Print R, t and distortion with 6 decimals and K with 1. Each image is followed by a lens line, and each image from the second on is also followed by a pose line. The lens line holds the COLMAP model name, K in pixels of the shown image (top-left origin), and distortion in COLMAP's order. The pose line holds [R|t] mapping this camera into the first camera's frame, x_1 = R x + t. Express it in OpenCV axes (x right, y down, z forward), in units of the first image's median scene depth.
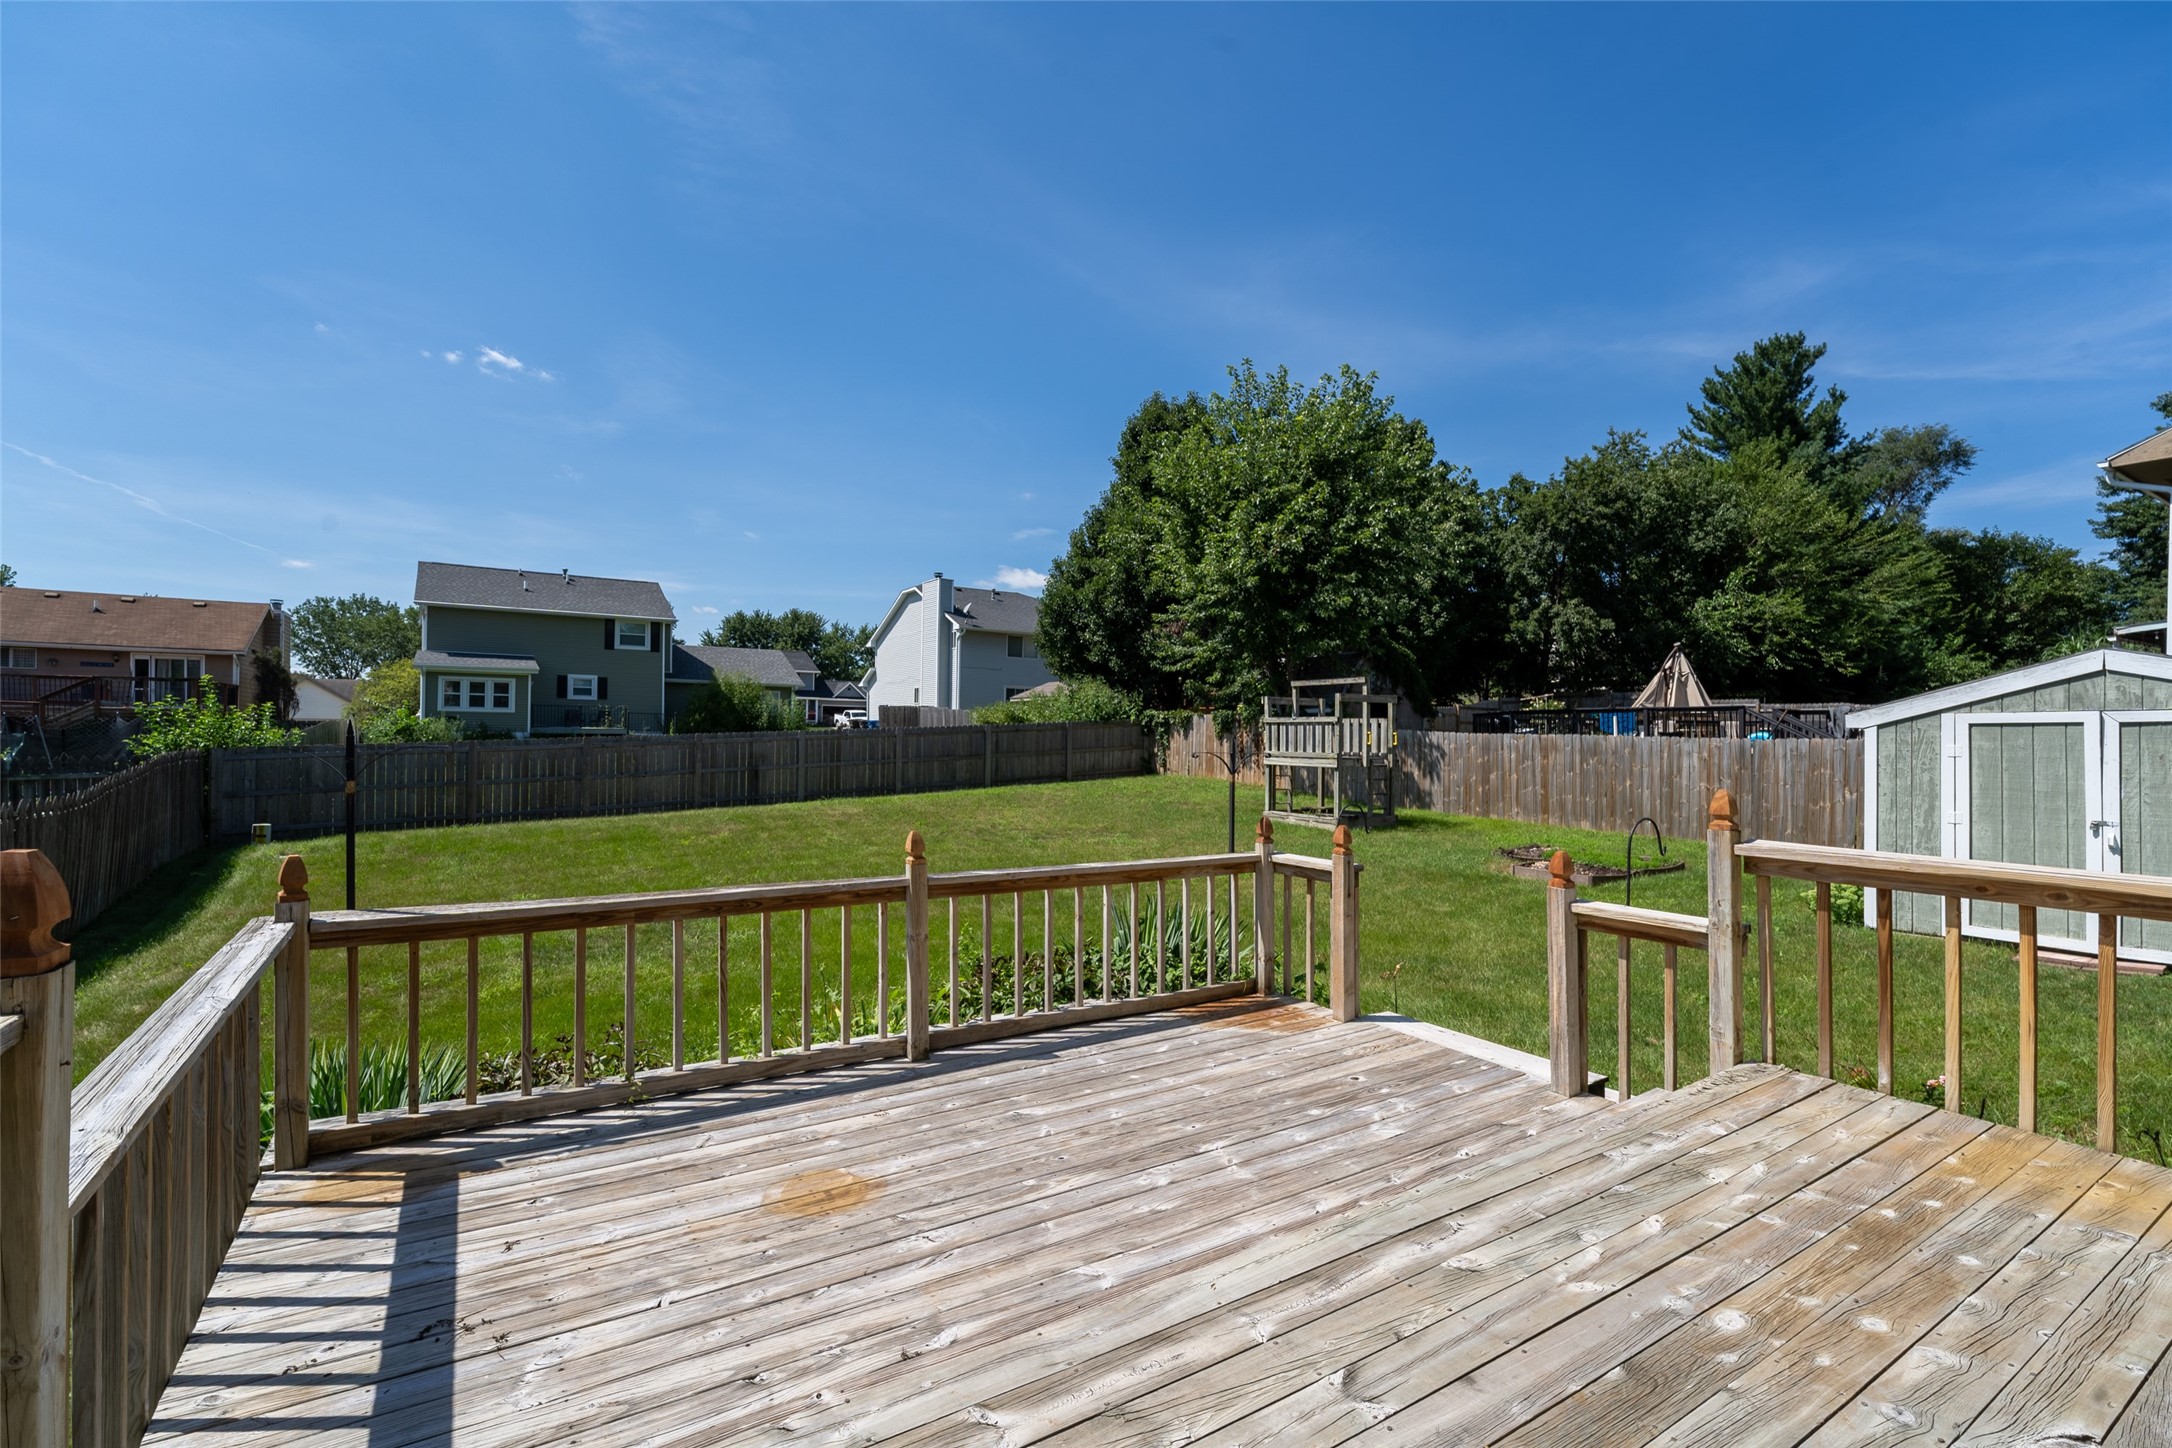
lens RADIAL K [[896.7, 0, 1086.0], [0, 896.7, 724.0], [0, 0, 1]] dist [-0.000933, -0.000429]
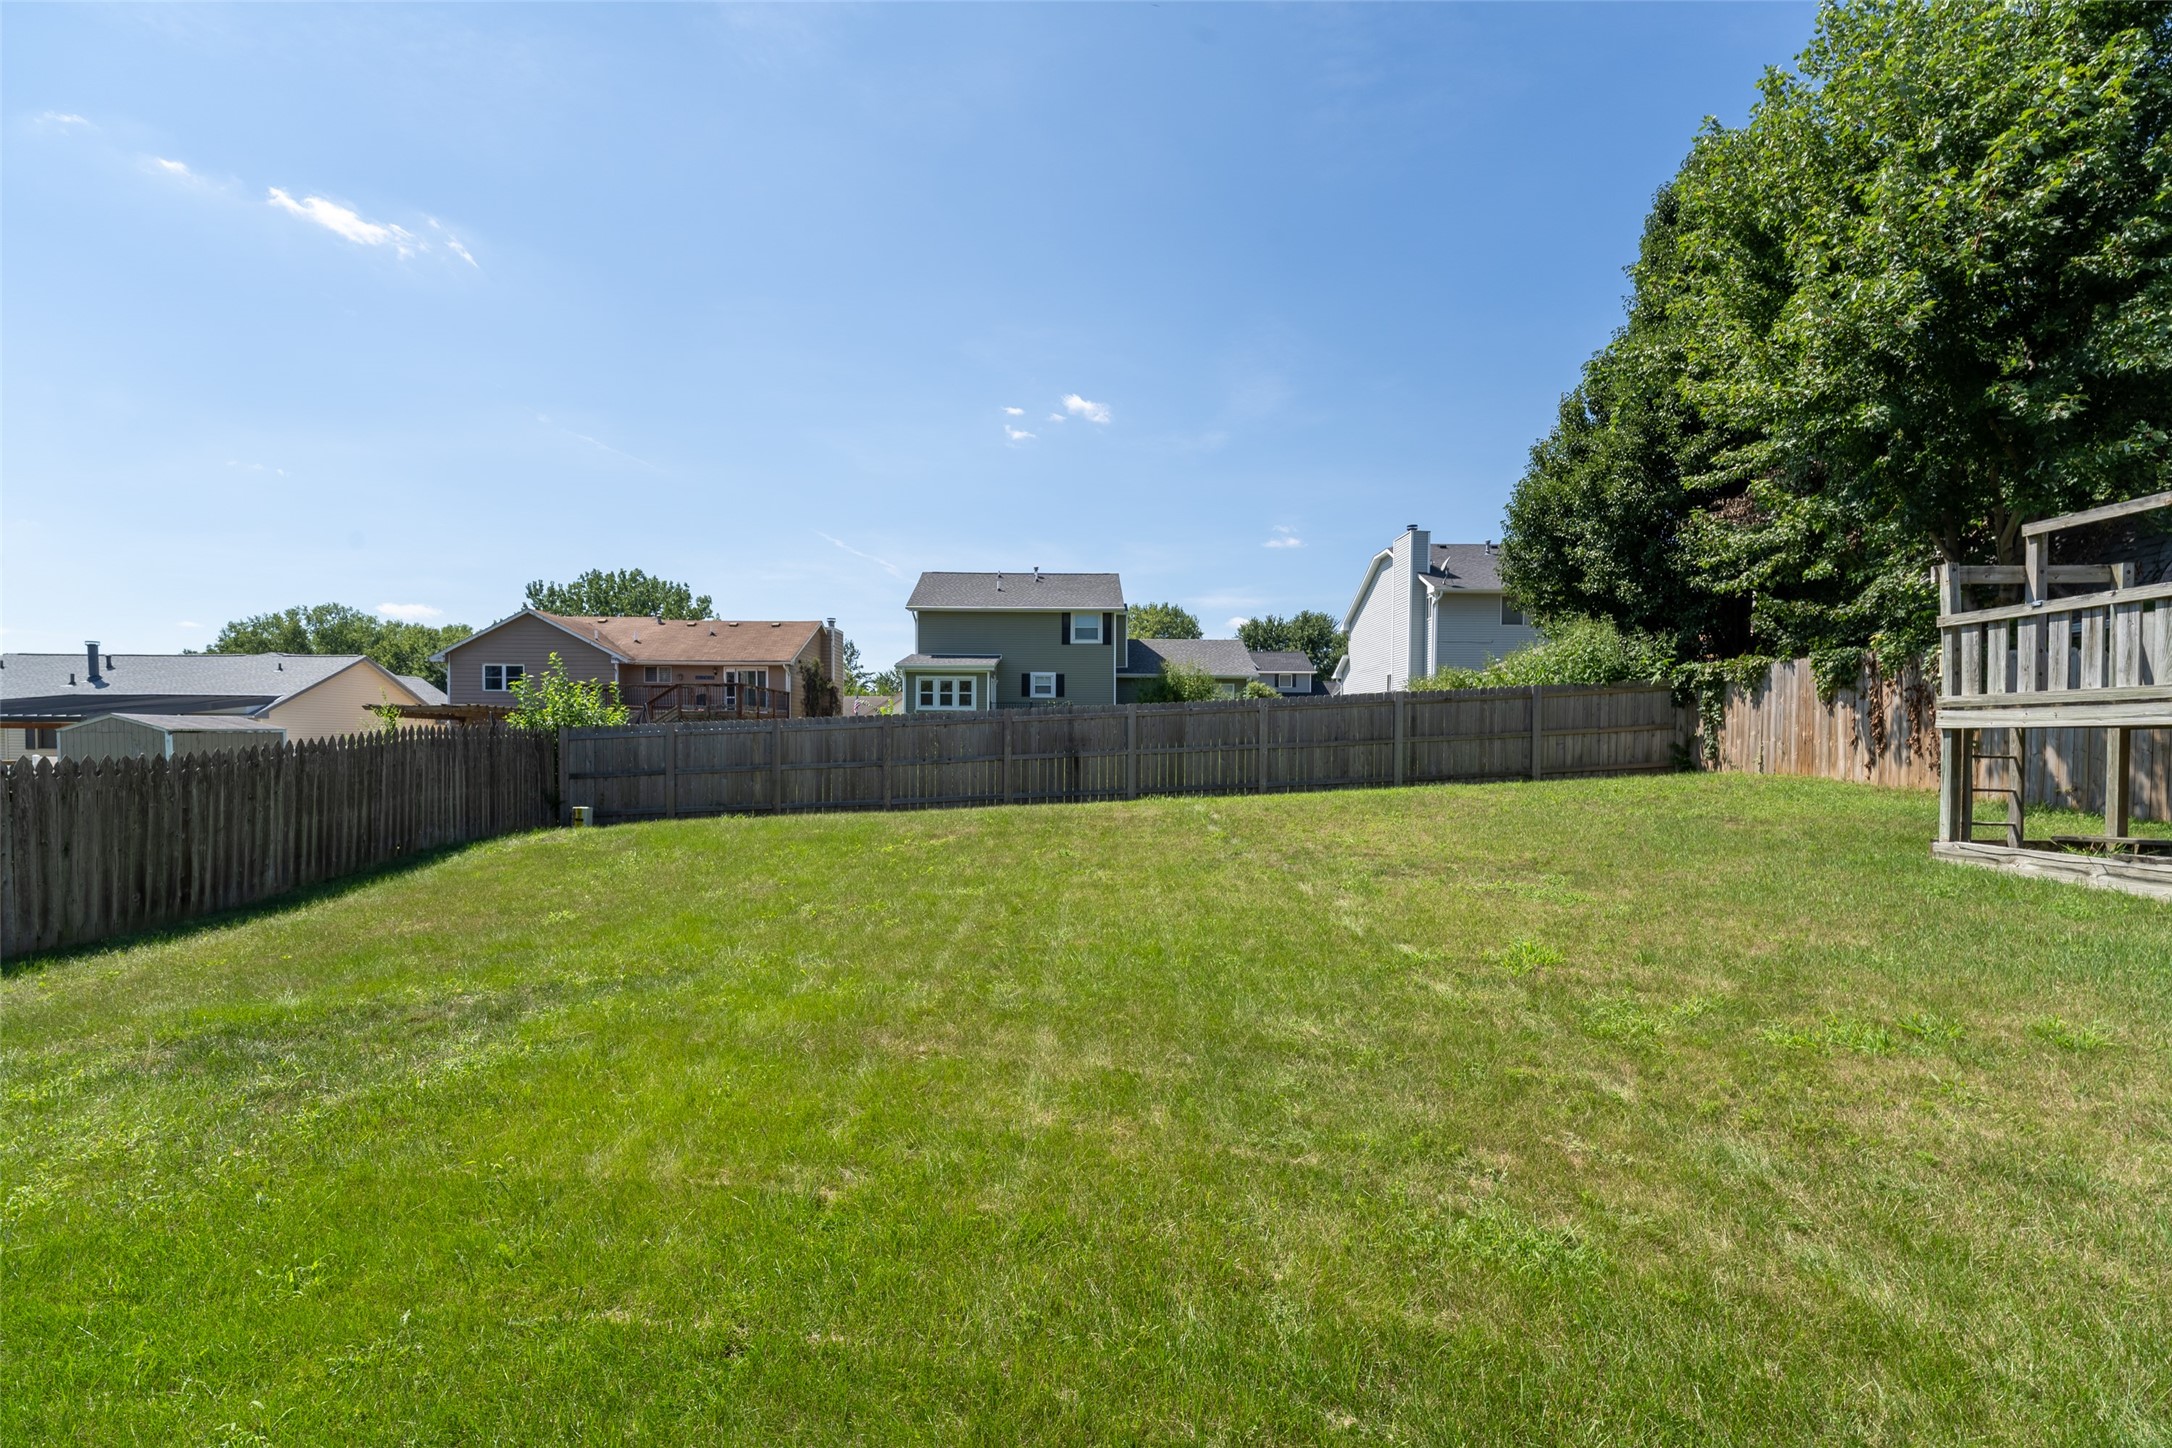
lens RADIAL K [[1012.7, 0, 1088.3], [0, 1012.7, 761.9], [0, 0, 1]] dist [0.000096, -0.011045]
pose [[0.877713, 0.009926, -0.479085, 0.045294], [0.007204, 0.999399, 0.033906, 0.024304], [0.479133, -0.033211, 0.877114, 0.236796]]
